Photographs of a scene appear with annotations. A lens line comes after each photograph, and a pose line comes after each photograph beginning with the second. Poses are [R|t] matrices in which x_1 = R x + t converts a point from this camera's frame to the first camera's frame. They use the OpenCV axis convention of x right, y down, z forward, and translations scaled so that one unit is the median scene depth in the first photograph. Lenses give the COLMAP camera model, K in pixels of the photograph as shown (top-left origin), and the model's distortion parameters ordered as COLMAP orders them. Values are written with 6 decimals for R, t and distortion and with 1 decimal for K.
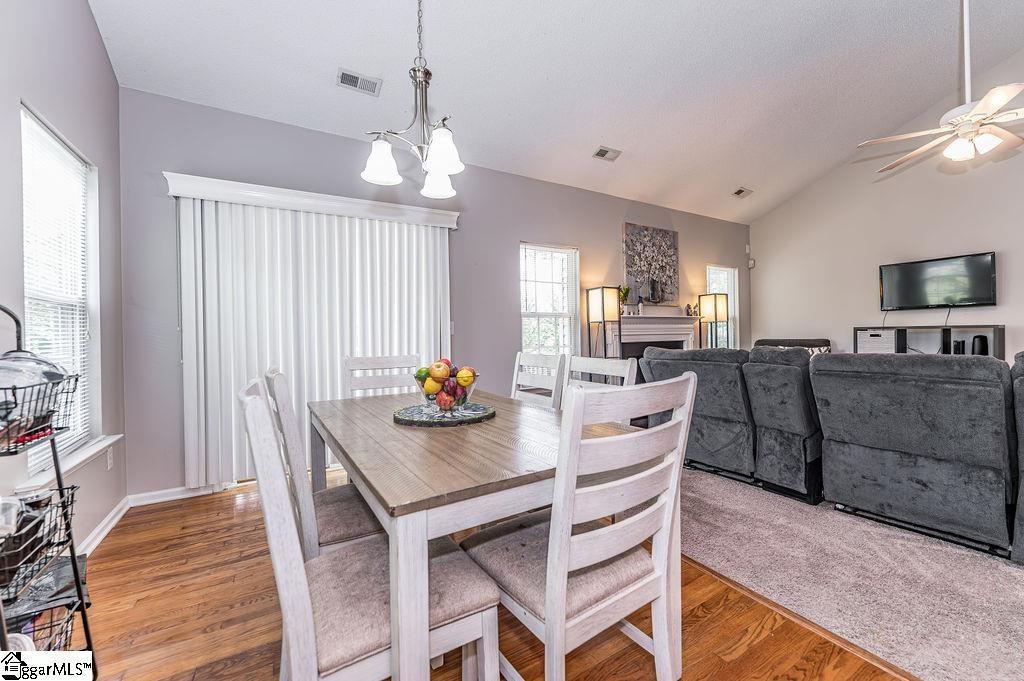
lens RADIAL K [[408.1, 0, 517.5], [0, 408.1, 337.9], [0, 0, 1]] dist [-0.005230, 0.000177]
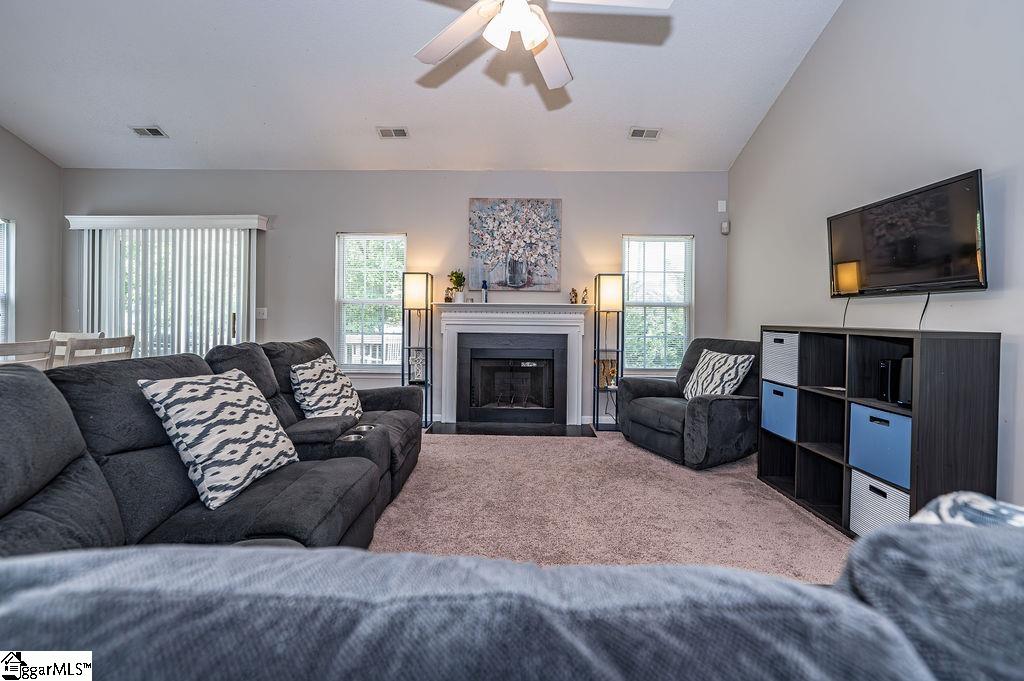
lens RADIAL K [[408.1, 0, 516.2], [0, 408.1, 318.6], [0, 0, 1]] dist [-0.005230, 0.000177]
pose [[0.852558, 0.027975, -0.521883, 0.798036], [-0.026765, 0.999593, 0.009858, -0.031049], [0.521947, 0.005564, 0.852960, 0.286472]]
